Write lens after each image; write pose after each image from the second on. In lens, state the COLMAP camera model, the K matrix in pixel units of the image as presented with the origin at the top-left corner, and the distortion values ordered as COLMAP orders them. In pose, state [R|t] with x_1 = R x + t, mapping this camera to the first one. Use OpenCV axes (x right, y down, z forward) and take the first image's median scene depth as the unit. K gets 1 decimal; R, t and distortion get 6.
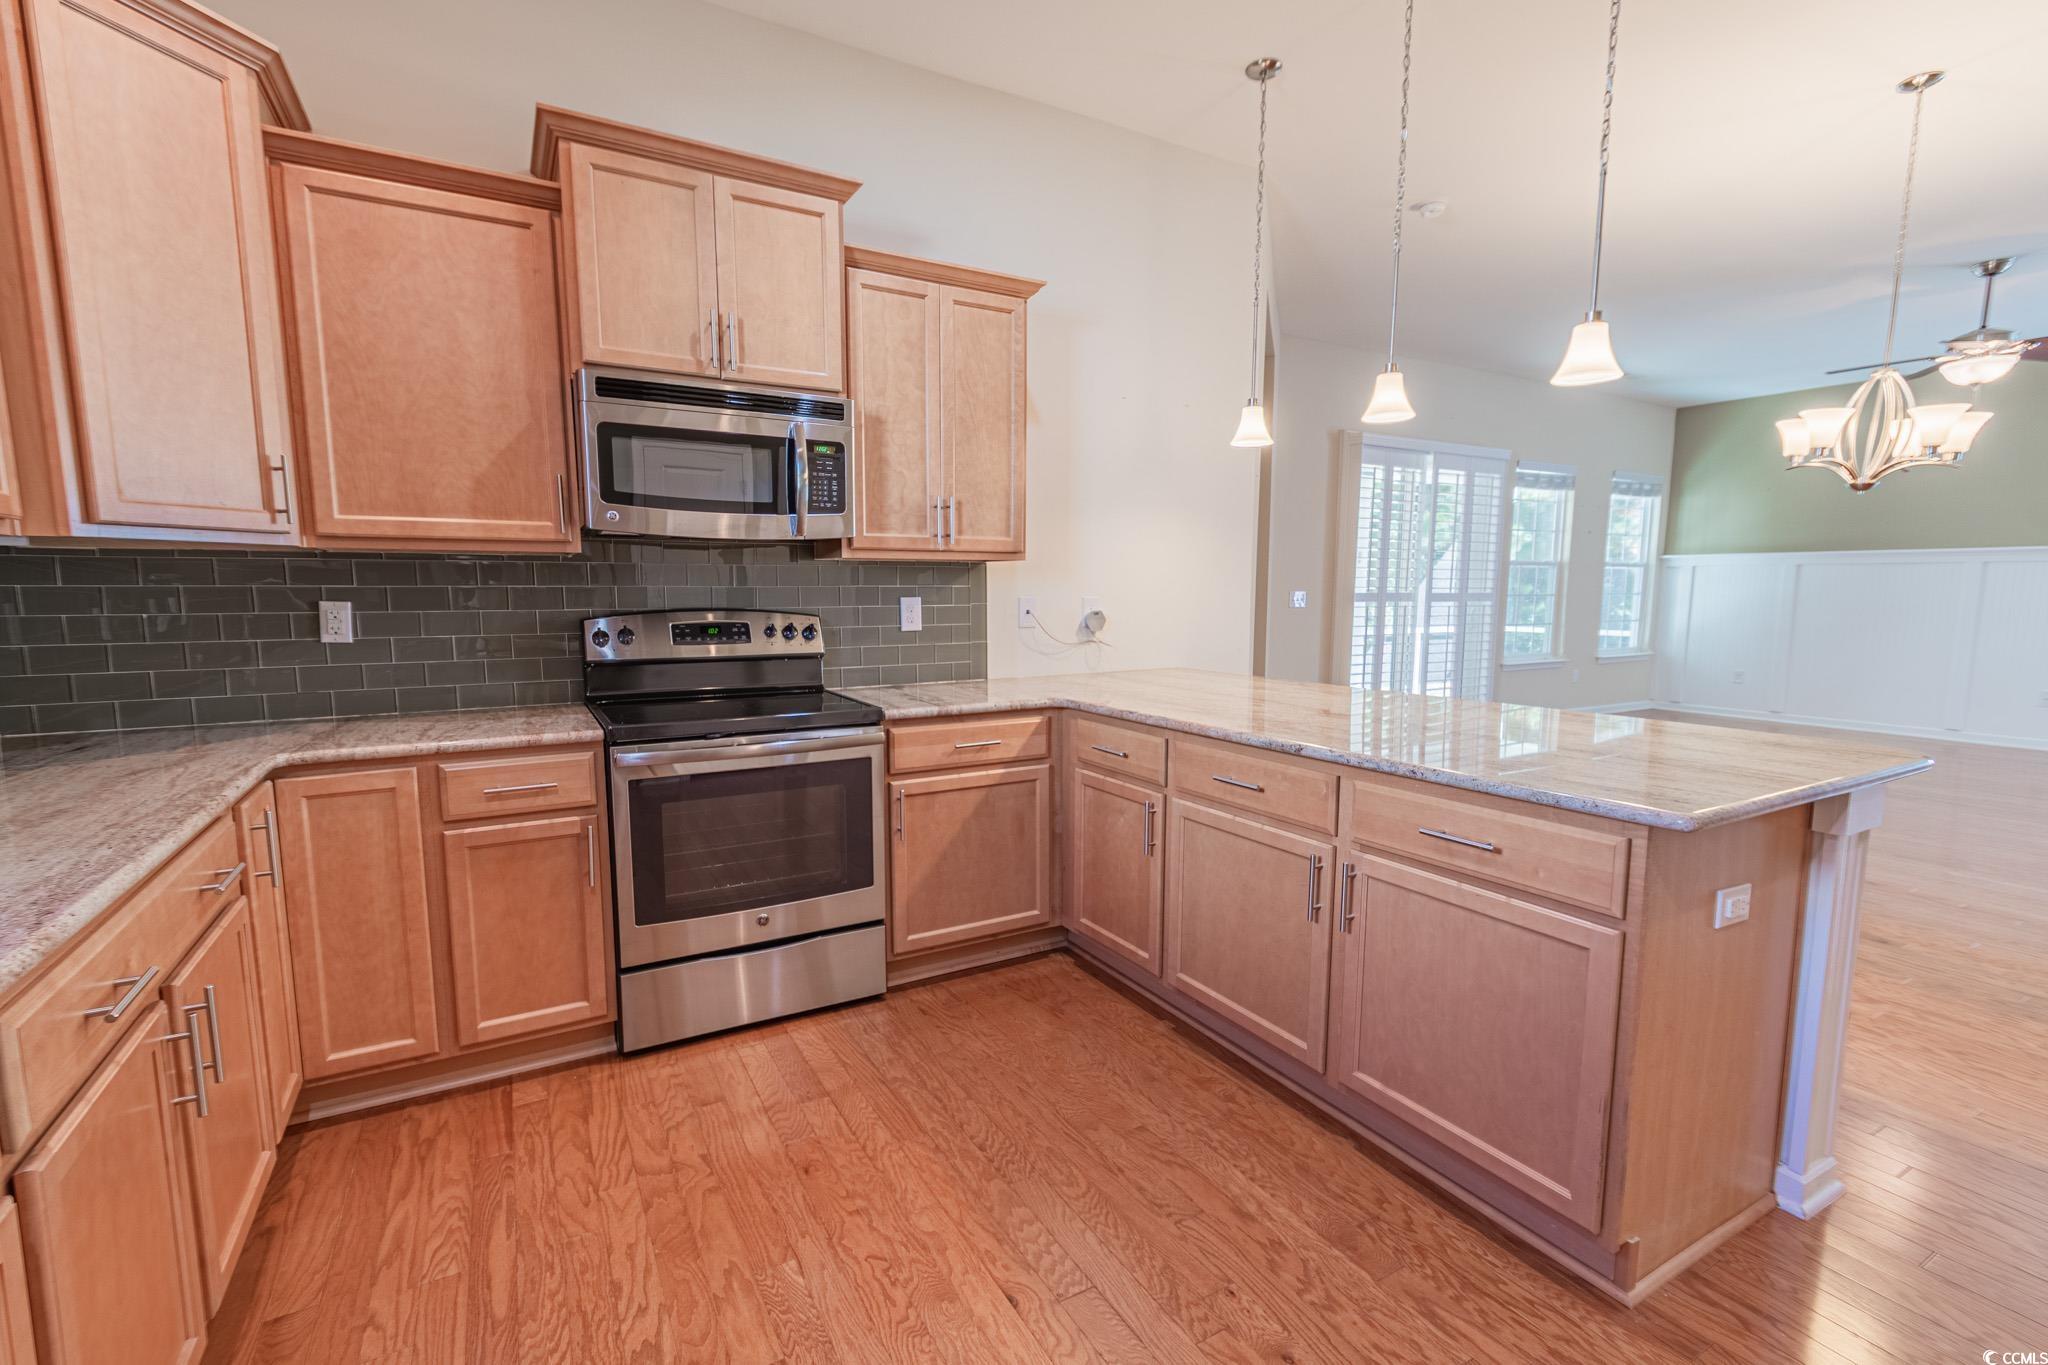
lens RADIAL K [[907.4, 0, 1025.4], [0, 907.4, 692.4], [0, 0, 1]] dist [0.001144, 0.002763]
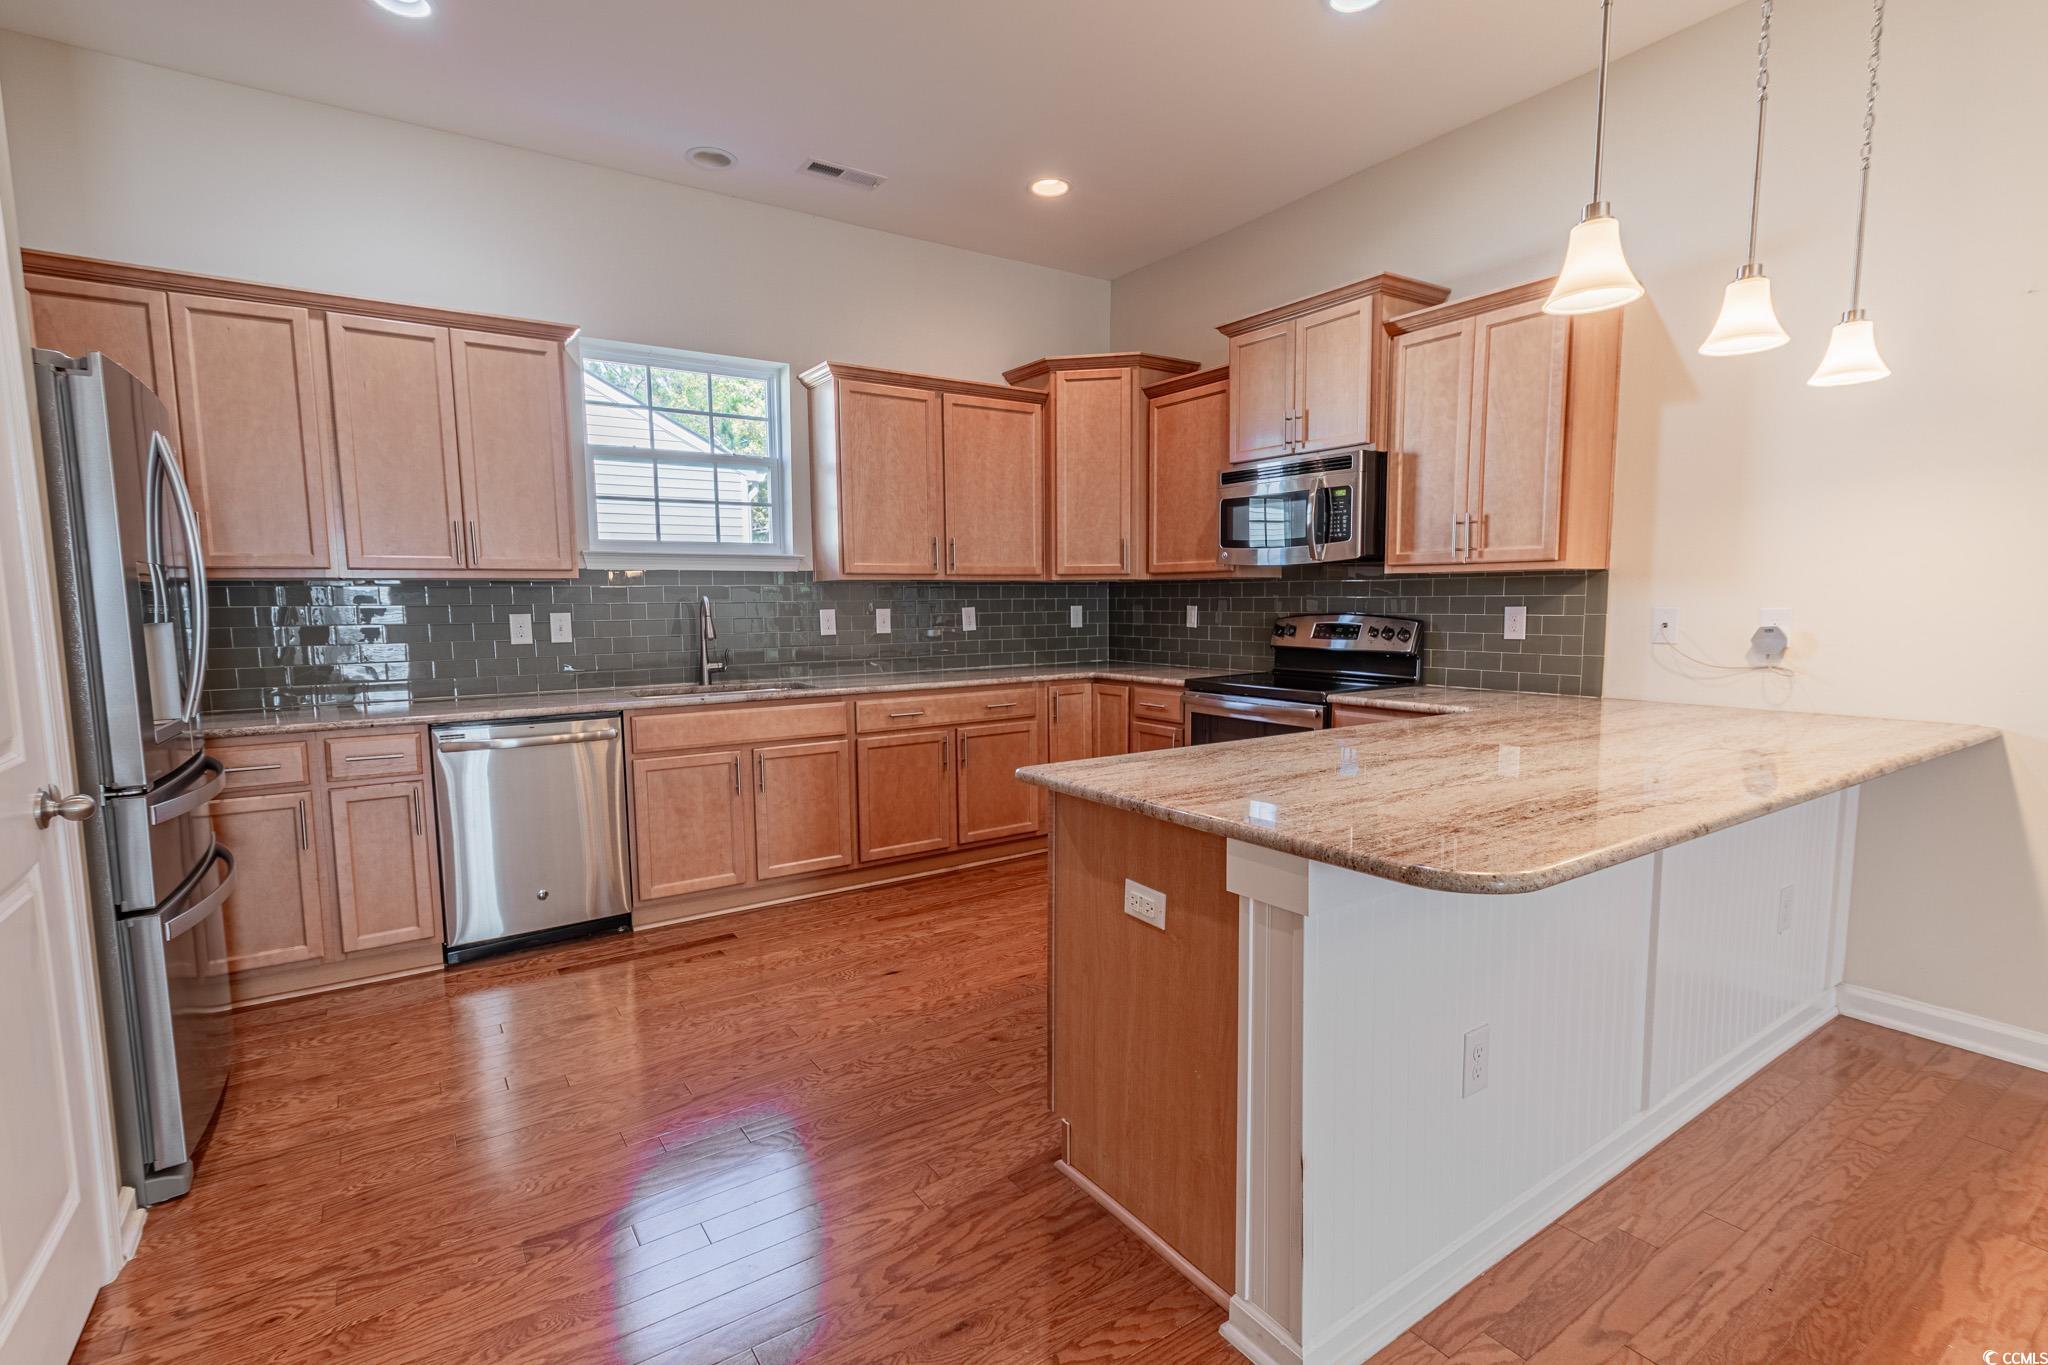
lens RADIAL K [[907.4, 0, 1006.2], [0, 907.4, 687.5], [0, 0, 1]] dist [0.001144, 0.002763]
pose [[0.088621, 0.098769, -0.991156, 0.919123], [-0.107235, 0.990234, 0.089089, -0.047528], [0.990276, 0.098392, 0.098347, 0.366587]]
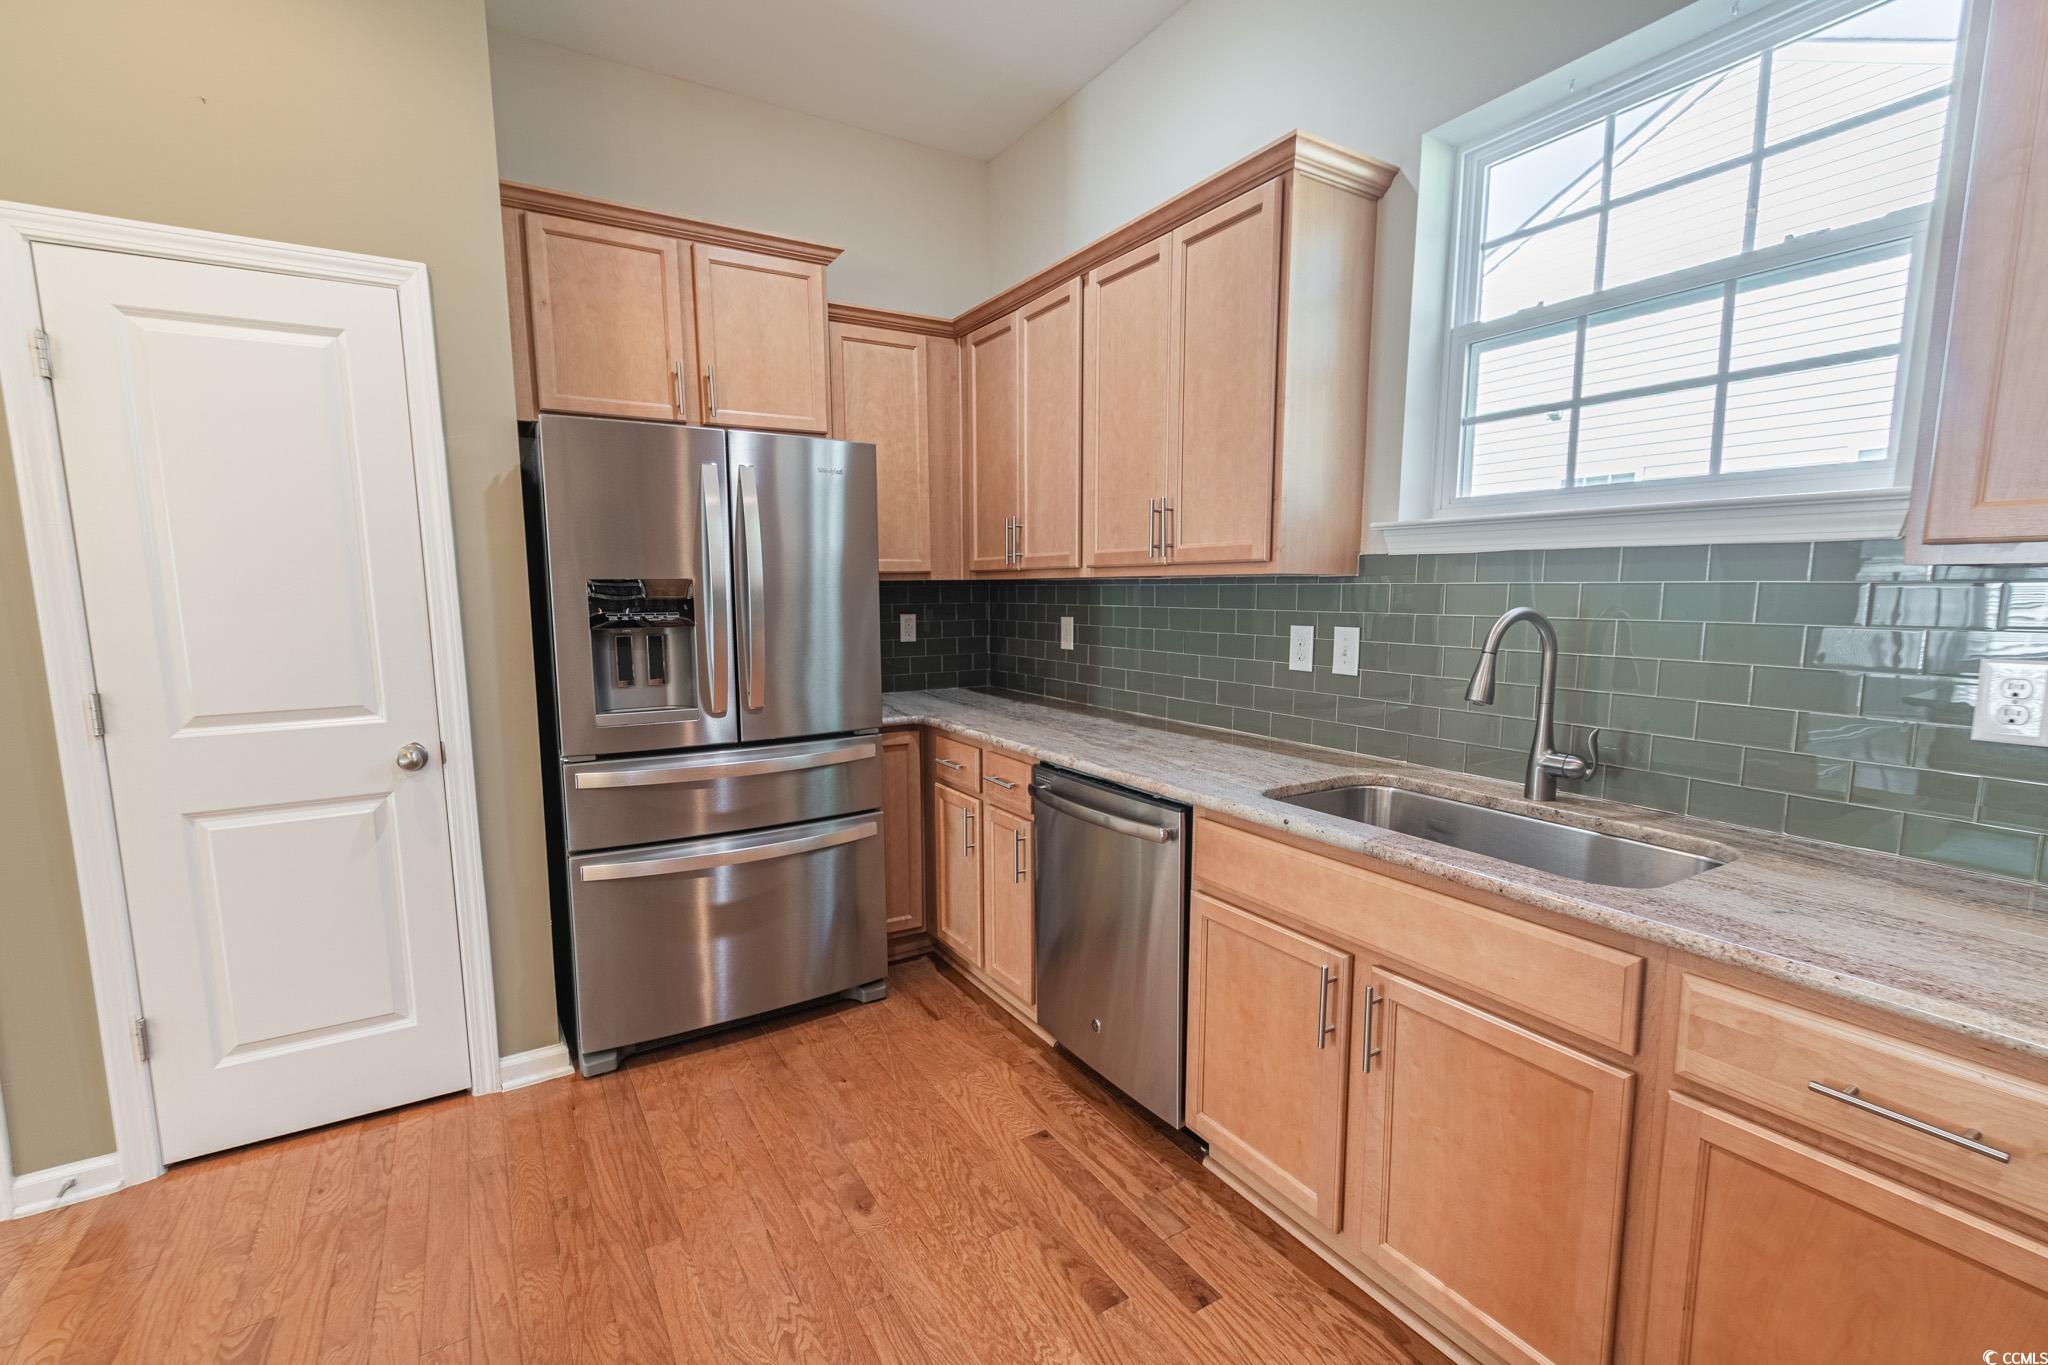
lens RADIAL K [[907.4, 0, 1029.4], [0, 907.4, 690.8], [0, 0, 1]] dist [0.001144, 0.002763]
pose [[-0.998524, 0.016967, -0.051595, -0.075384], [0.004145, 0.970988, 0.239092, -0.105492], [0.054155, 0.238525, -0.969625, 0.621017]]
